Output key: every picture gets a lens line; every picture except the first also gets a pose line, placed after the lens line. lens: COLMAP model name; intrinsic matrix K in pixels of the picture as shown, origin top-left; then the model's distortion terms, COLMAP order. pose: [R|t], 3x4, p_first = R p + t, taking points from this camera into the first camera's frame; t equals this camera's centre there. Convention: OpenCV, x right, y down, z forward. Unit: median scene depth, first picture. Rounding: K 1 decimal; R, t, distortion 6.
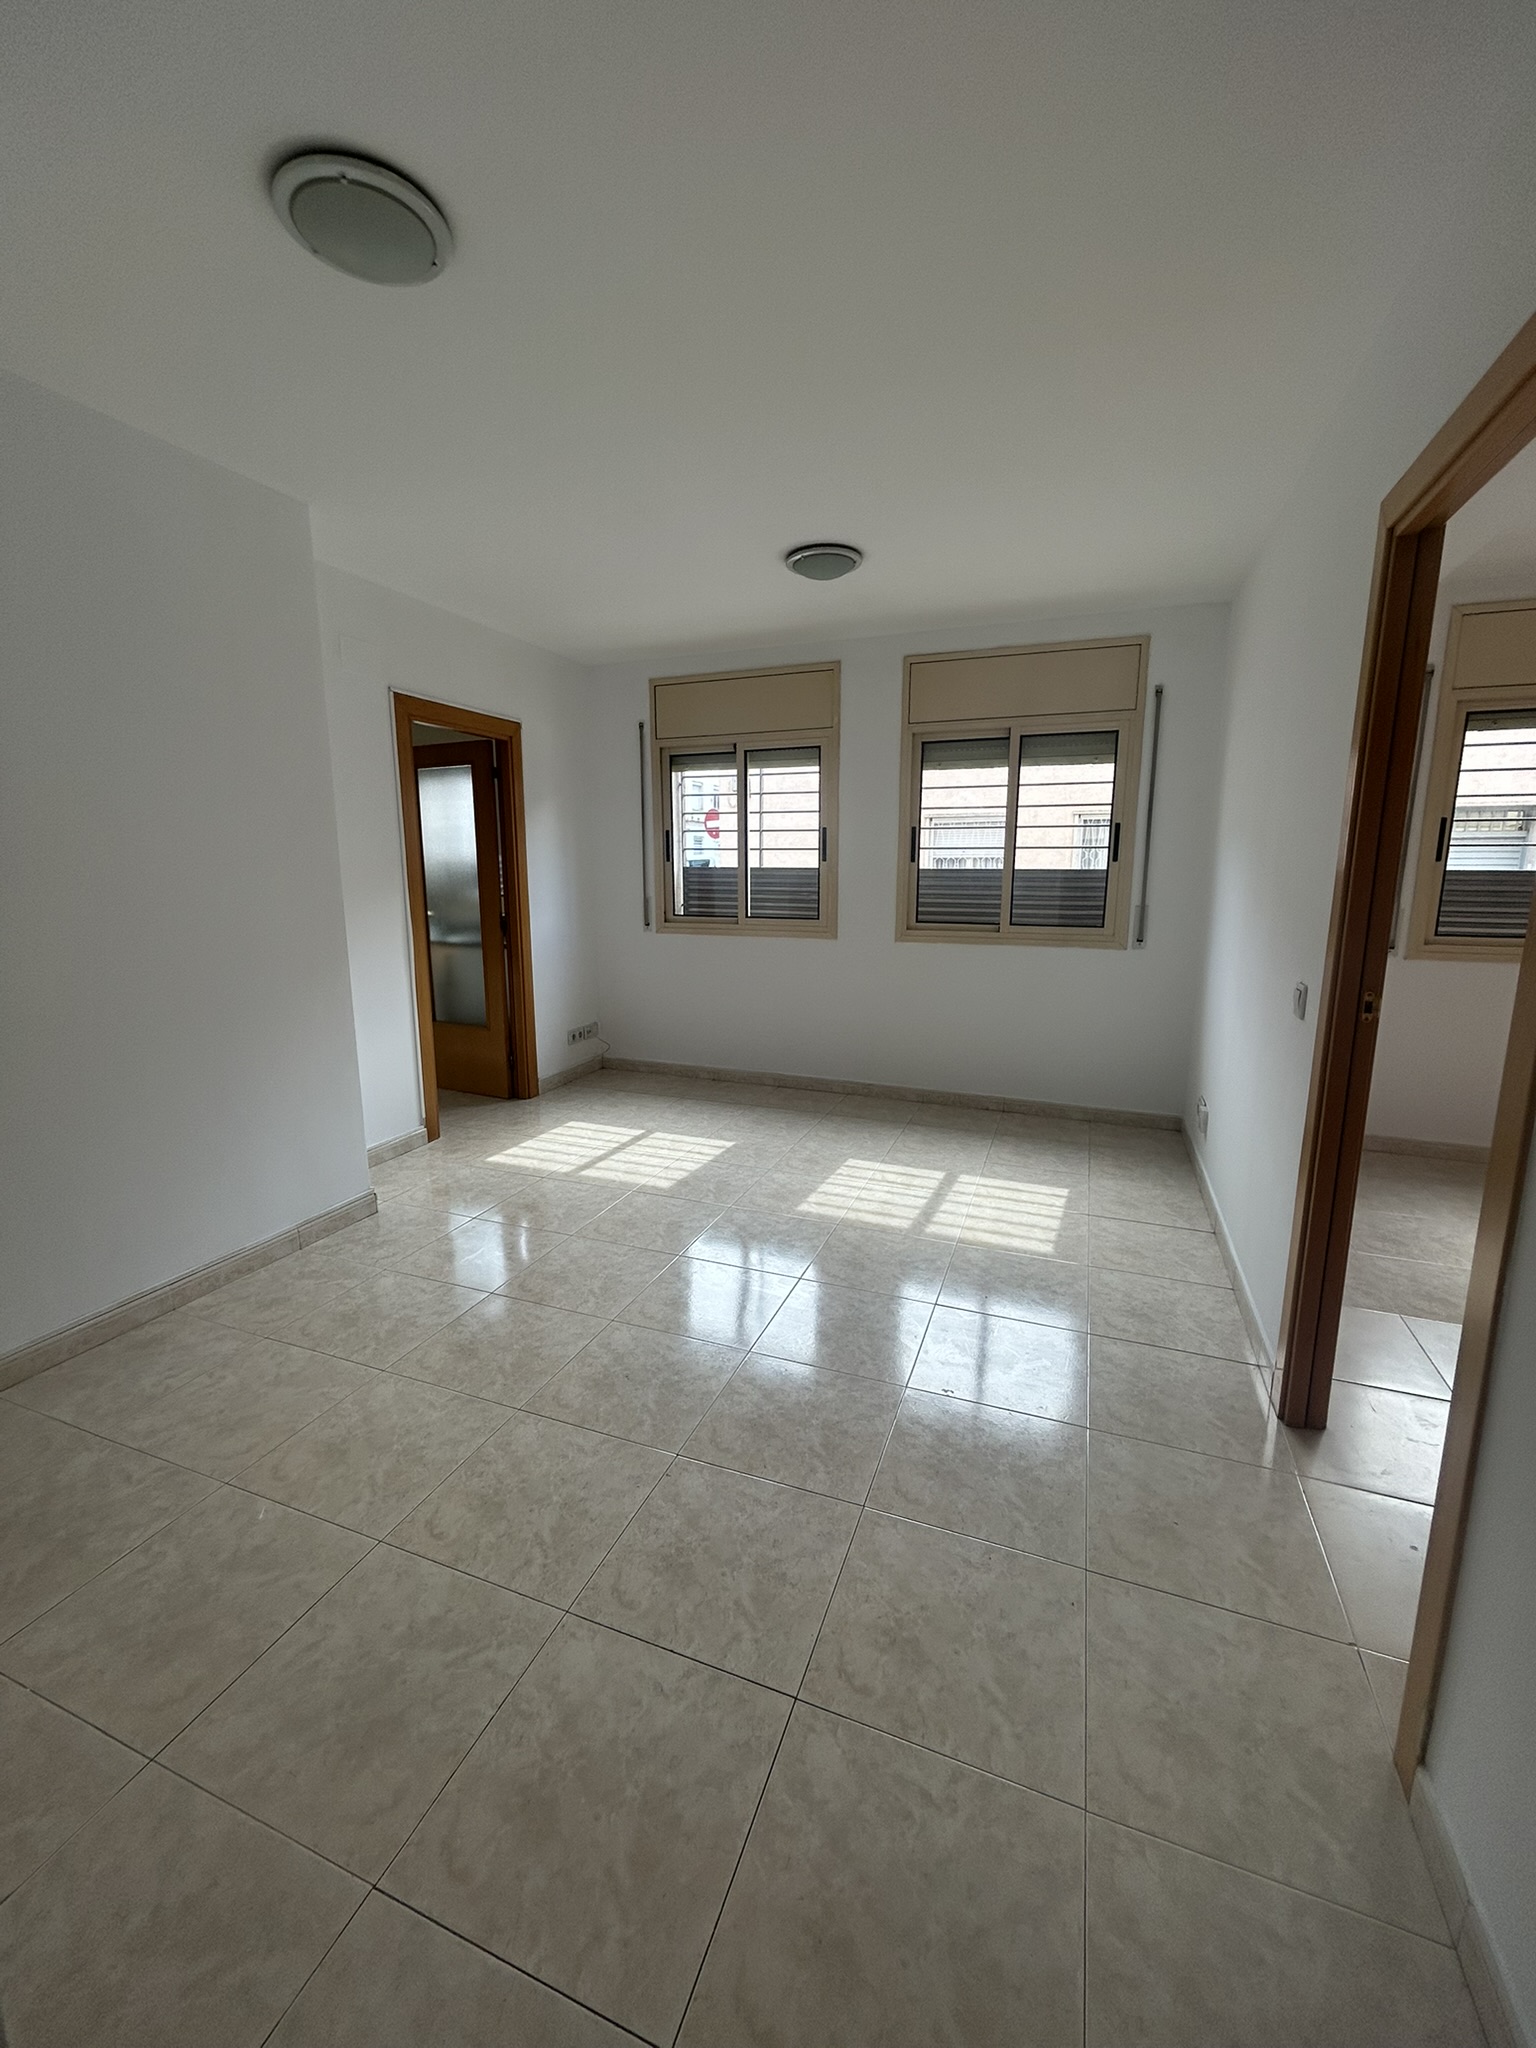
lens RADIAL K [[827.9, 0, 763.3], [0, 827.9, 1017.8], [0, 0, 1]] dist [-0.002863, 0.001231]
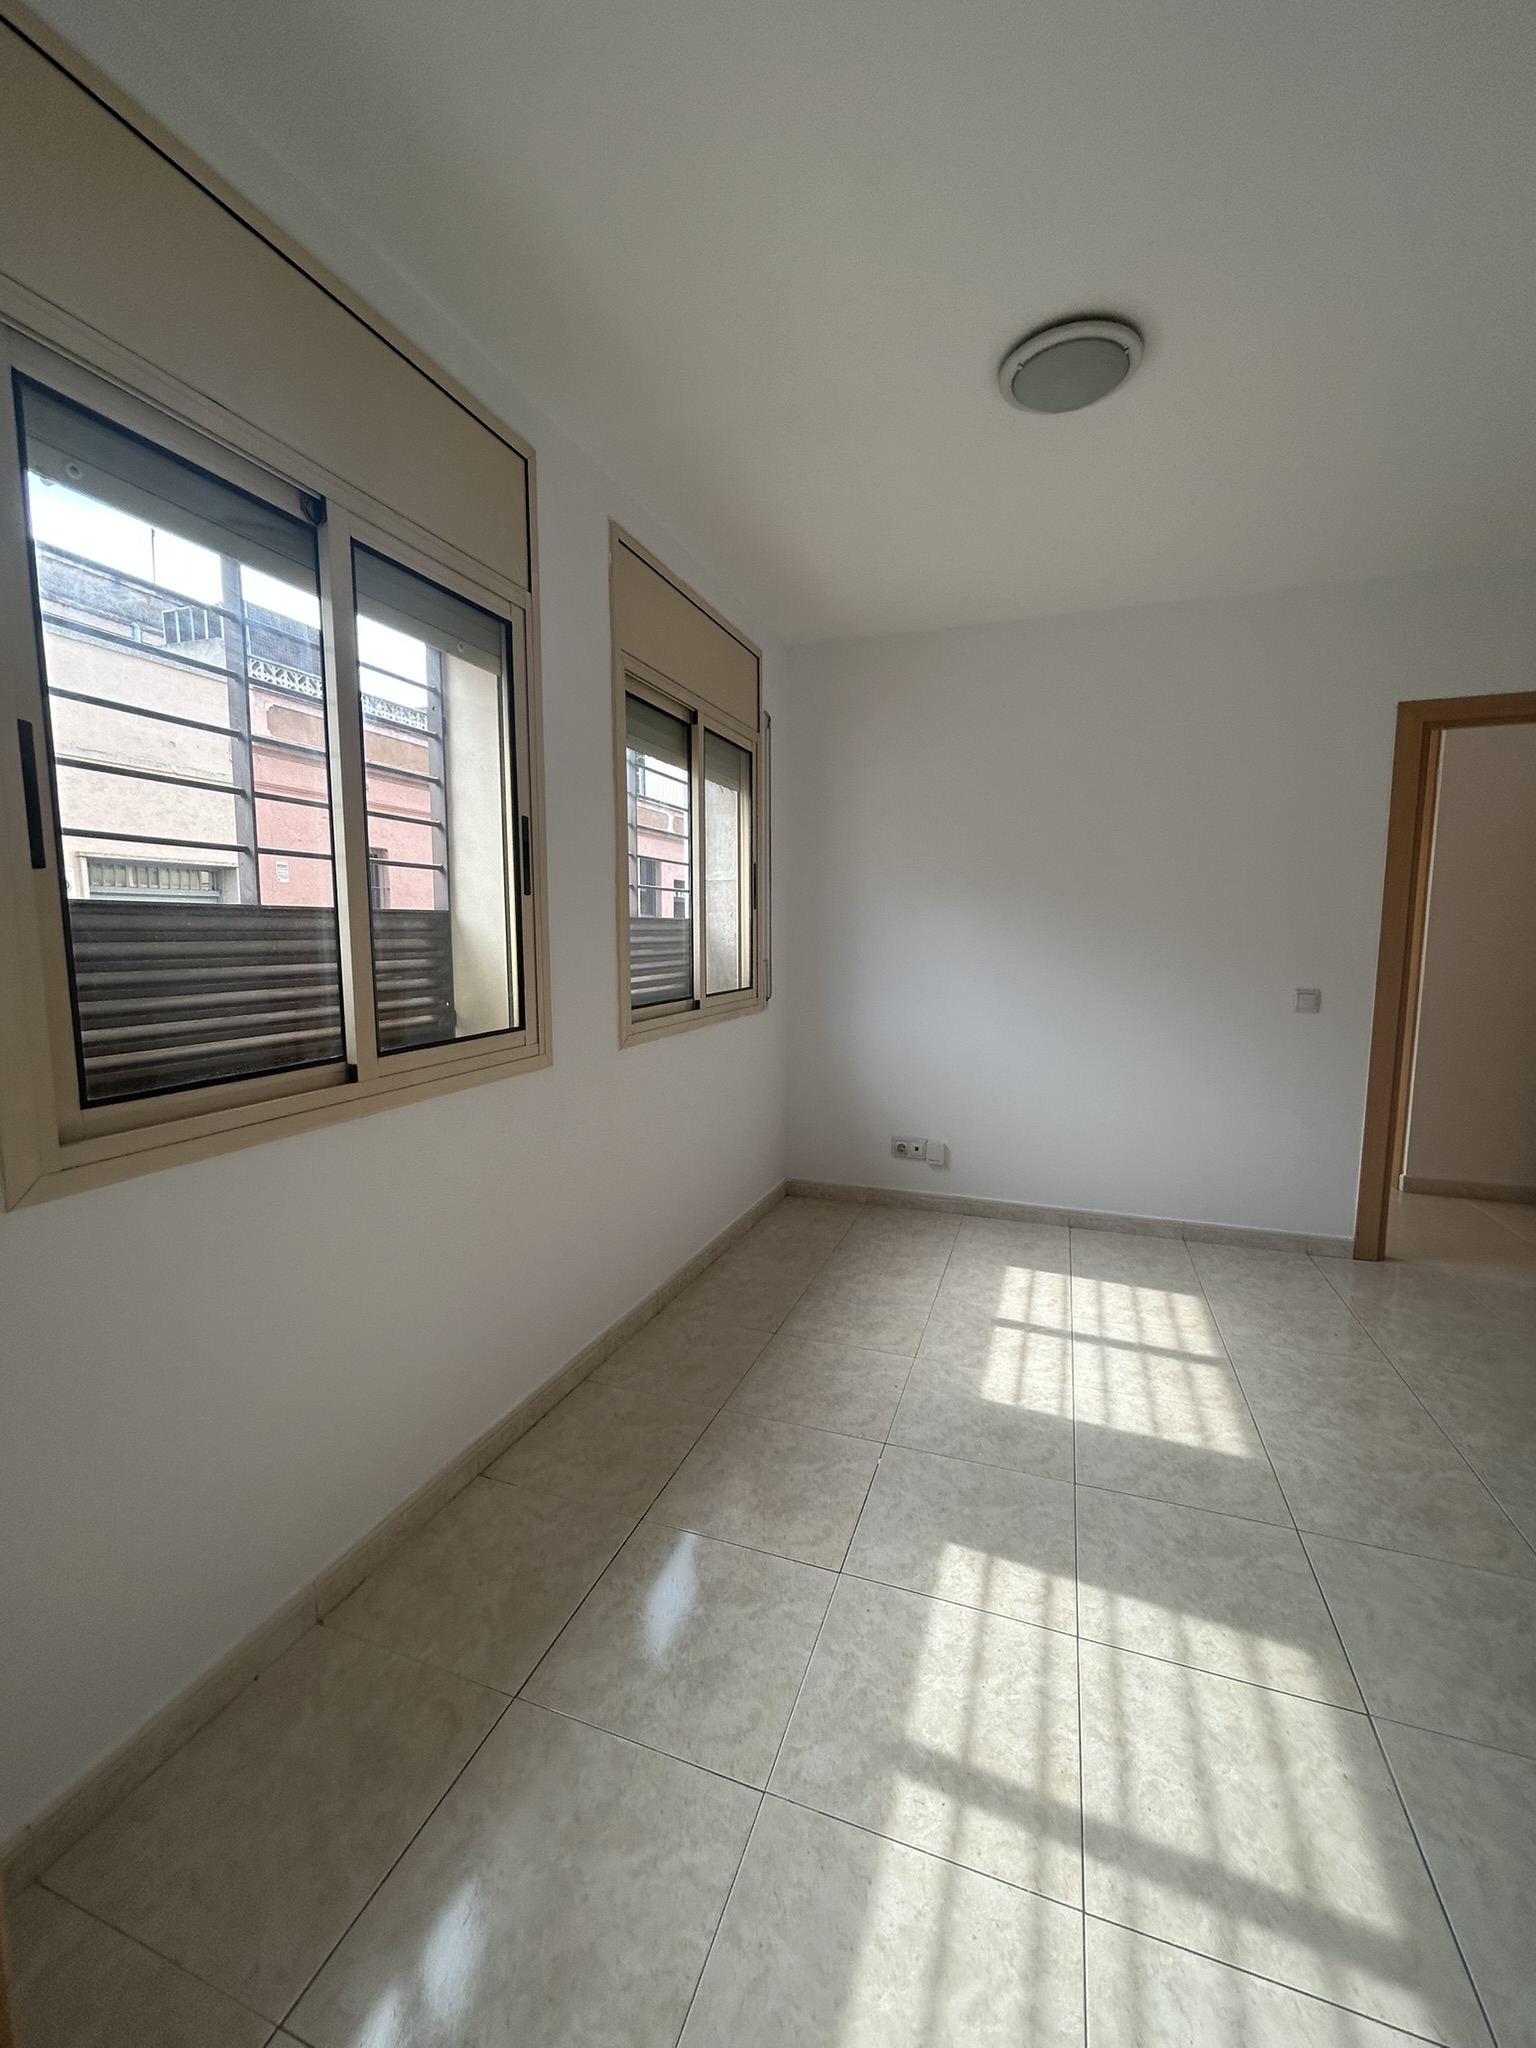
lens RADIAL K [[827.9, 0, 762.2], [0, 827.9, 1010.4], [0, 0, 1]] dist [-0.002863, 0.001231]
pose [[-0.022708, -0.101595, 0.994567, -0.427444], [0.183695, 0.977462, 0.104042, -0.178191], [-0.982721, 0.185060, -0.003534, 1.043532]]
